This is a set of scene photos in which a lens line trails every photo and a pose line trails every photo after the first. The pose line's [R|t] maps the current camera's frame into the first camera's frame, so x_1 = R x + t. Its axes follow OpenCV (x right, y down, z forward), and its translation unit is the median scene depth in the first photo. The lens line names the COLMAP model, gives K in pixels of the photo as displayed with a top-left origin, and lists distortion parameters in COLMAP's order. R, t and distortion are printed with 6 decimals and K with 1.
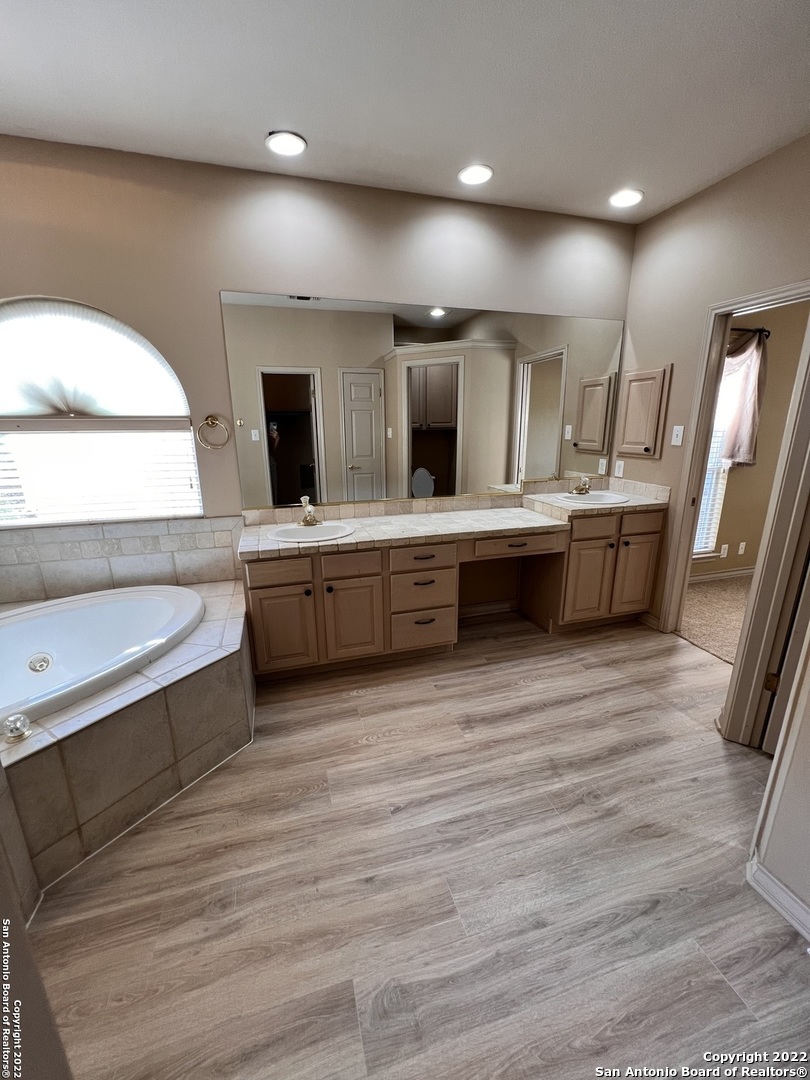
lens RADIAL K [[433.5, 0, 405.2], [0, 433.5, 539.4], [0, 0, 1]] dist [-0.000678, 0.000574]
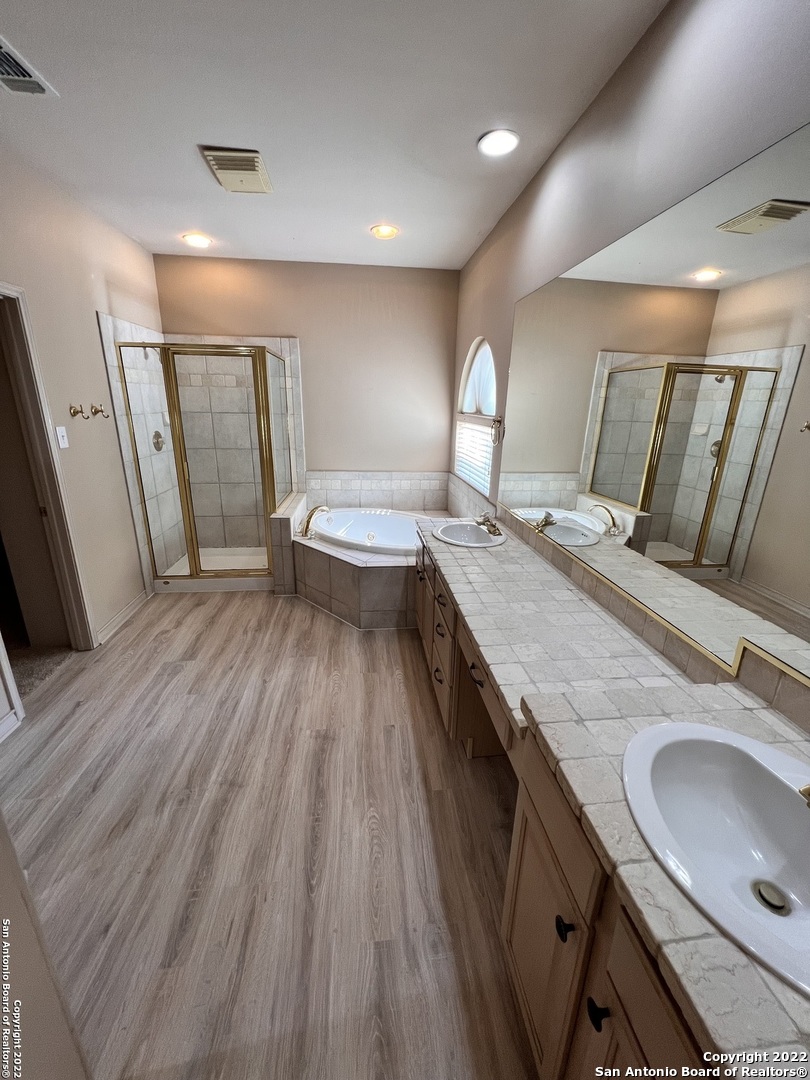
lens RADIAL K [[433.5, 0, 405.5], [0, 433.5, 537.8], [0, 0, 1]] dist [-0.000678, 0.000574]
pose [[-0.185372, 0.294123, -0.937619, 1.080585], [-0.277680, 0.899590, 0.337092, -0.436656], [0.942619, 0.322846, -0.085087, 1.340217]]
